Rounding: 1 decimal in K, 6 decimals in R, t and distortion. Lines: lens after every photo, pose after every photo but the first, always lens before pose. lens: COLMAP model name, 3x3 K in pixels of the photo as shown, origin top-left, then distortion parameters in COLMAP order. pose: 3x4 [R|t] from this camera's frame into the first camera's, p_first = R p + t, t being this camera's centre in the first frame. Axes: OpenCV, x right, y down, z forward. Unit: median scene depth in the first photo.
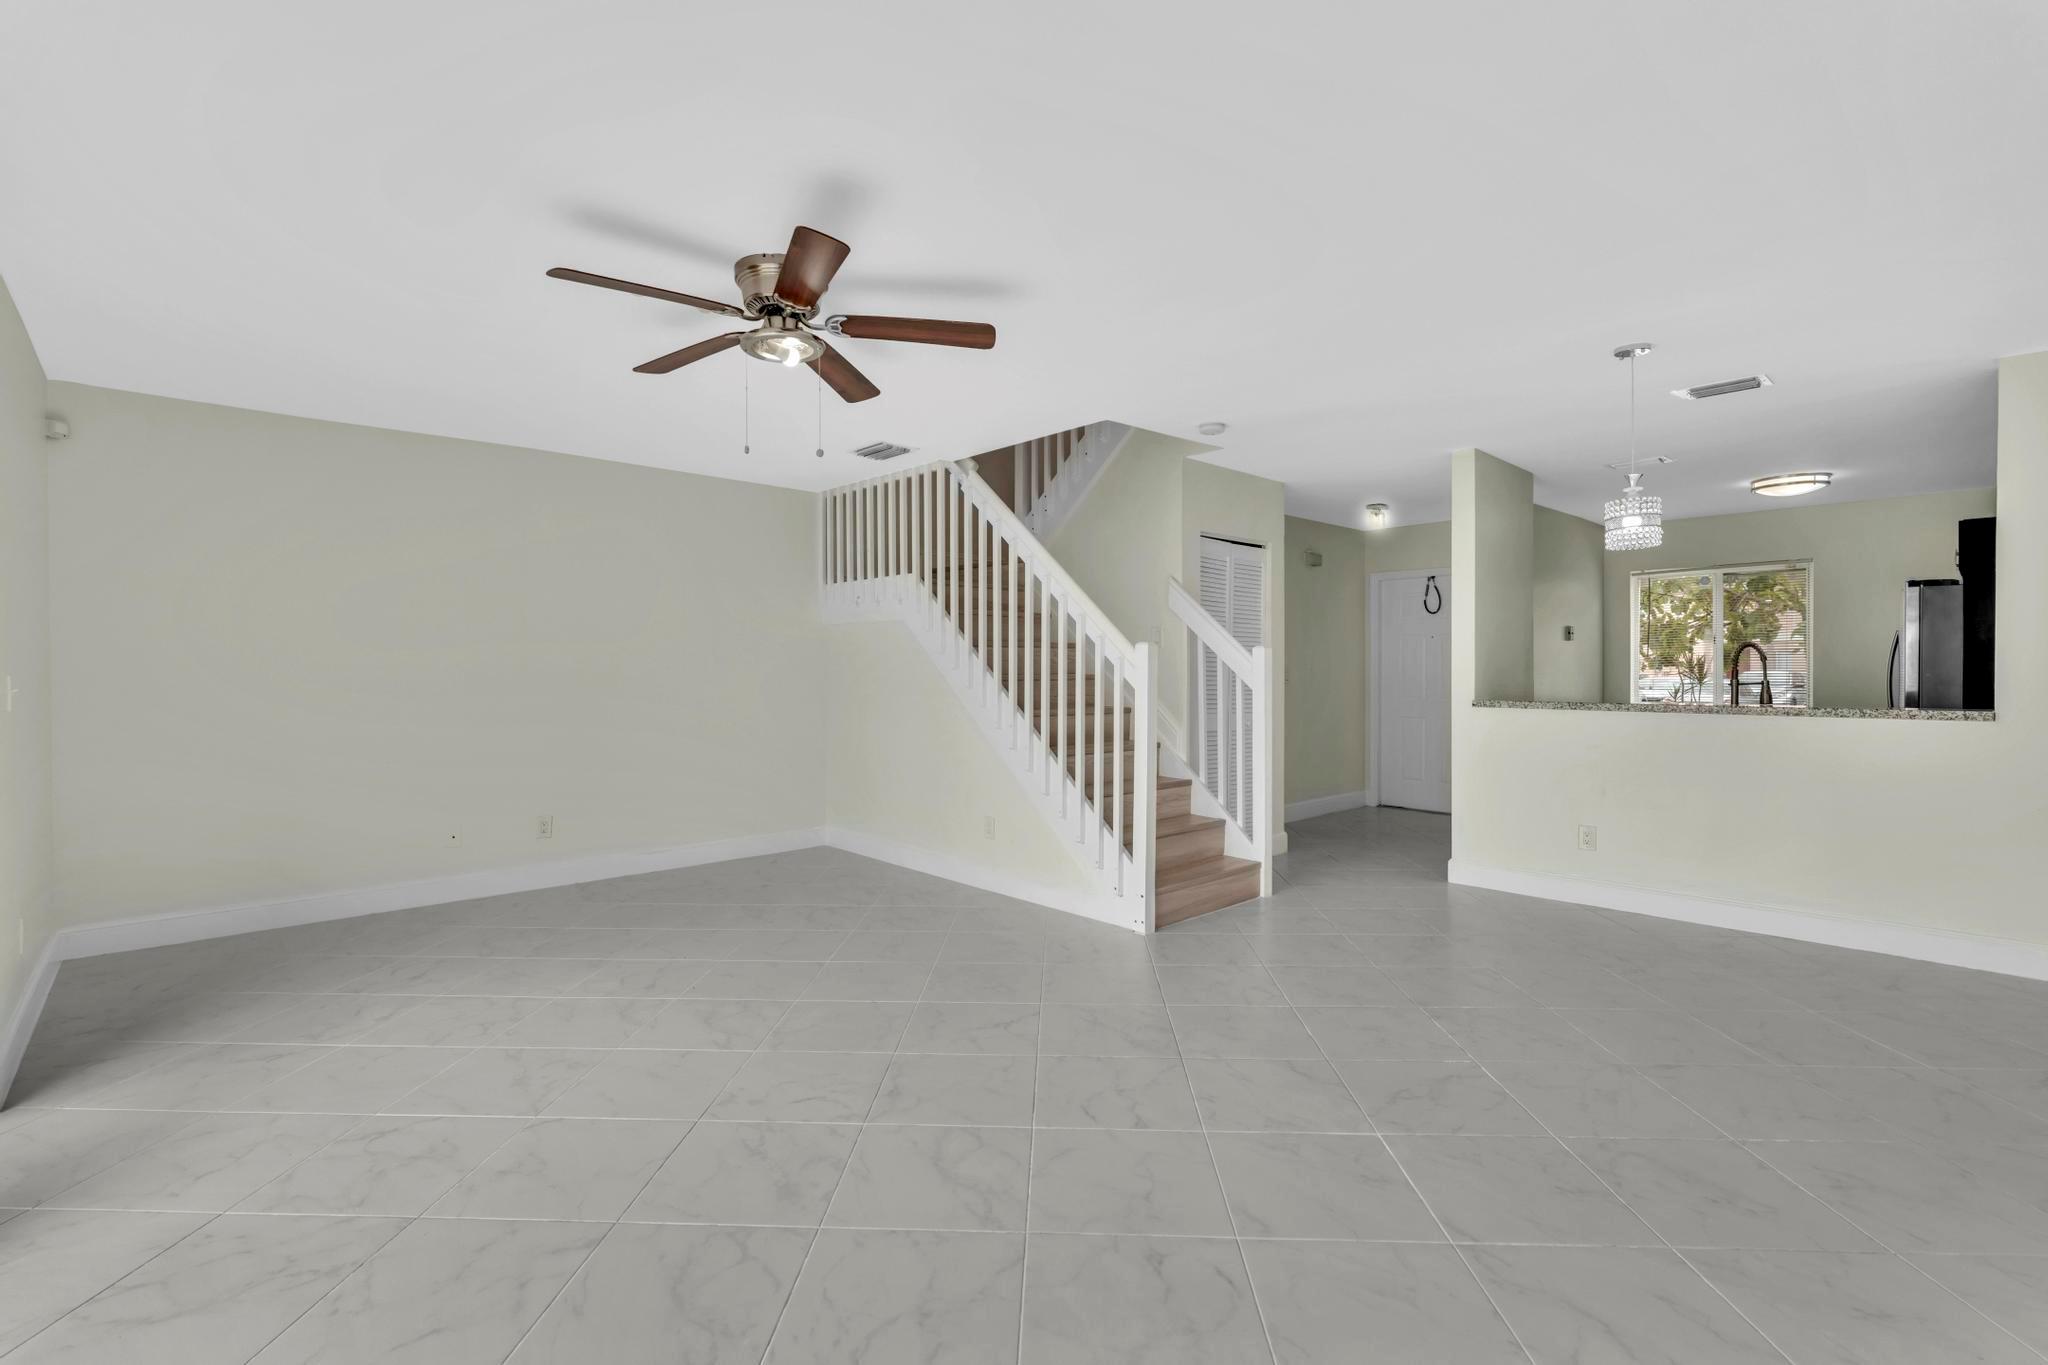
lens RADIAL K [[919.9, 0, 1028.0], [0, 919.9, 673.5], [0, 0, 1]] dist [-0.002967, 0.002329]
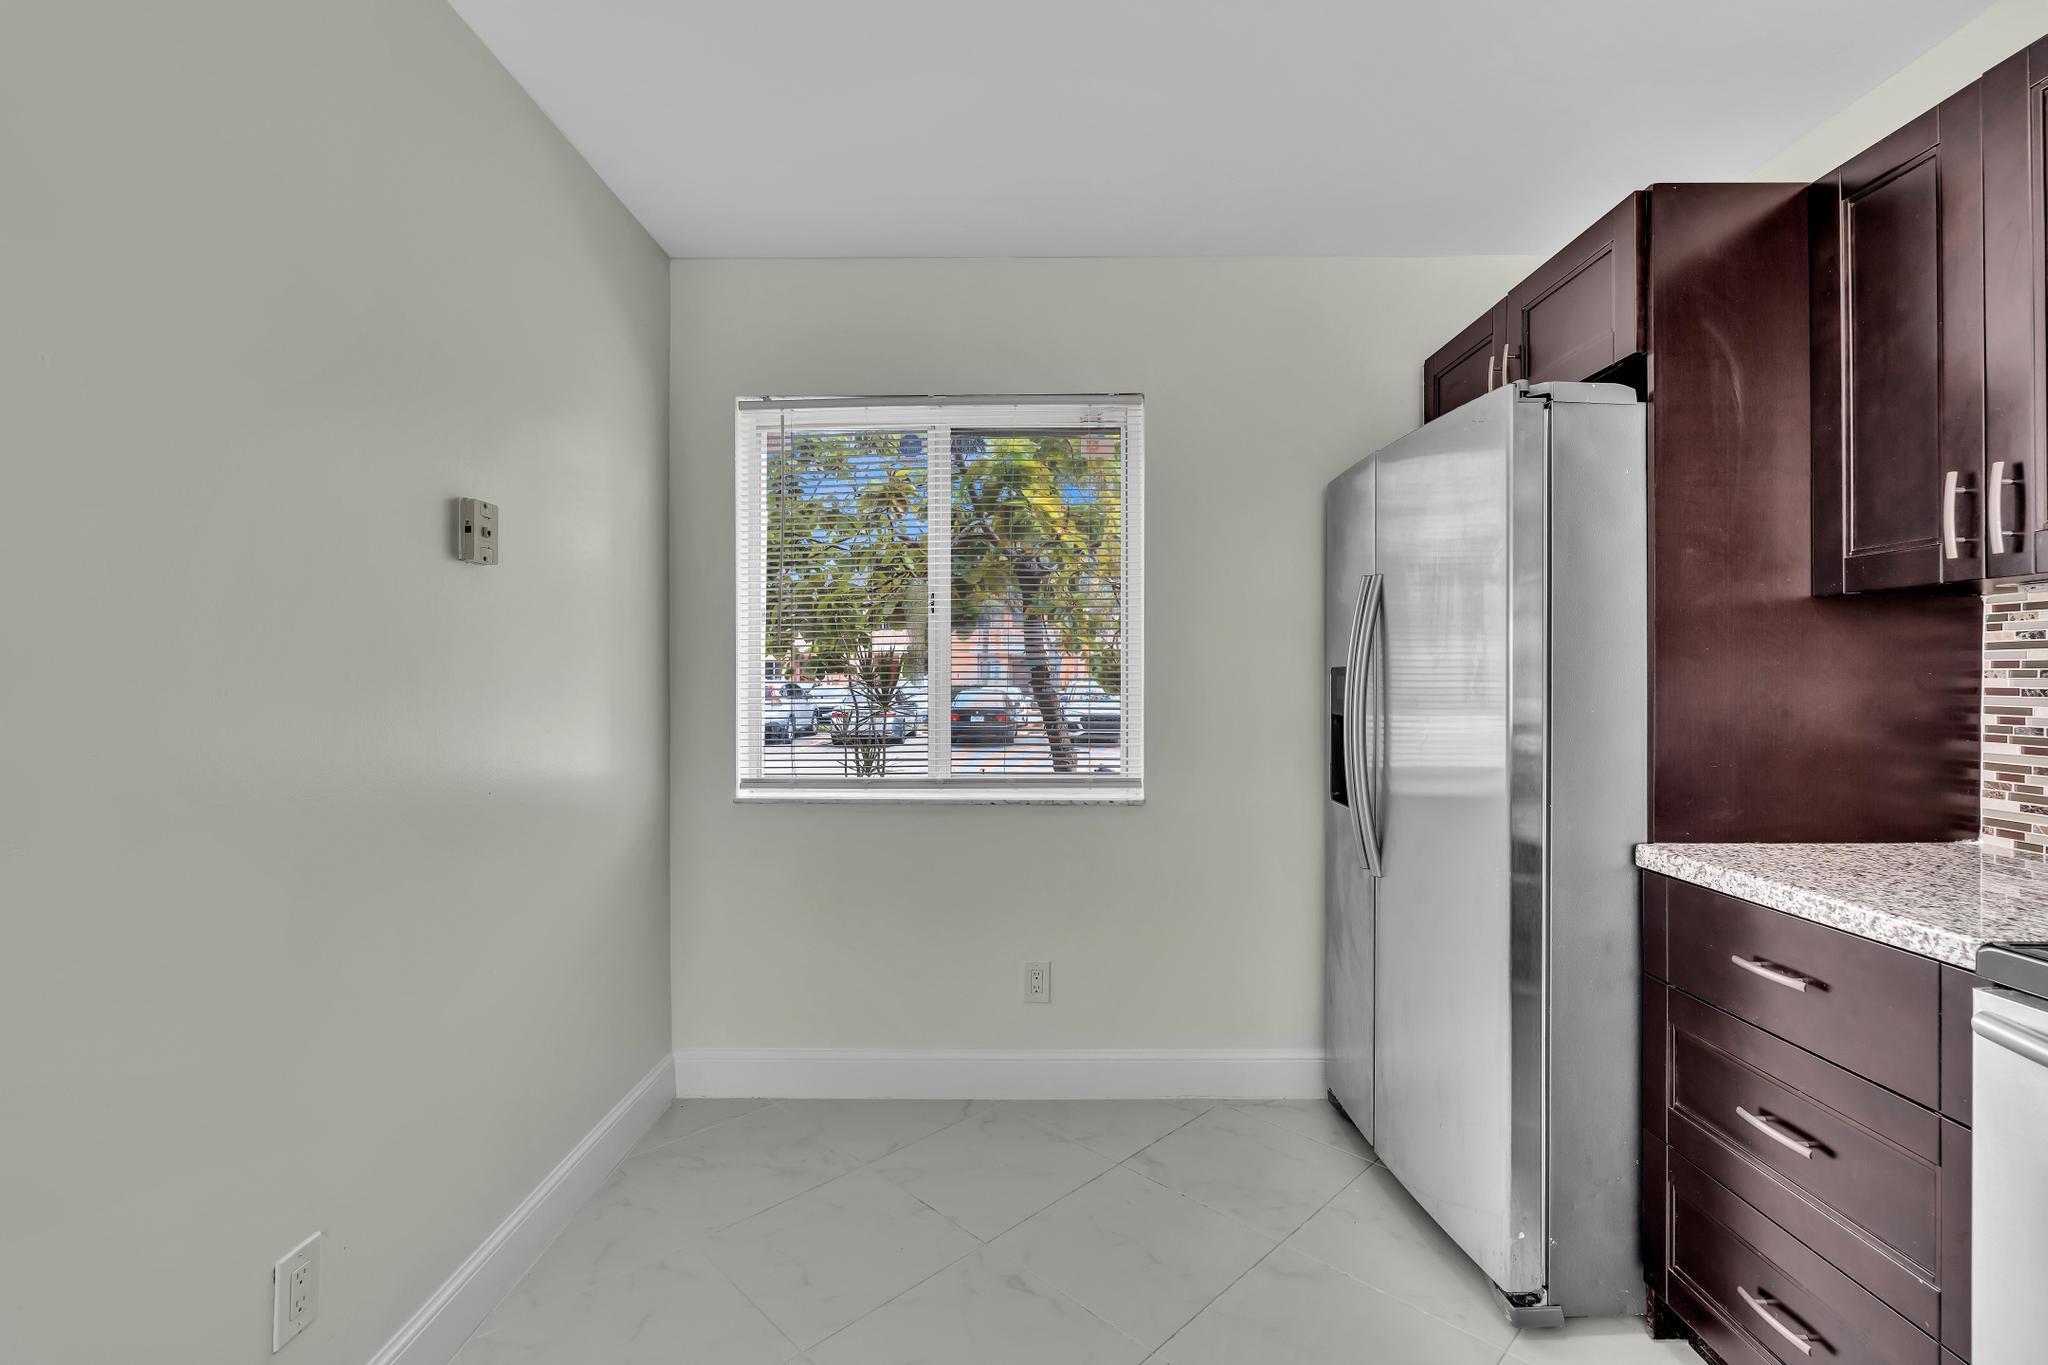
lens RADIAL K [[919.9, 0, 1032.1], [0, 919.9, 673.3], [0, 0, 1]] dist [-0.002967, 0.002329]
pose [[0.684890, 0.004816, 0.728631, 0.739558], [0.000626, 0.999974, -0.007197, -0.007176], [-0.728646, 0.005385, 0.684869, 1.050730]]
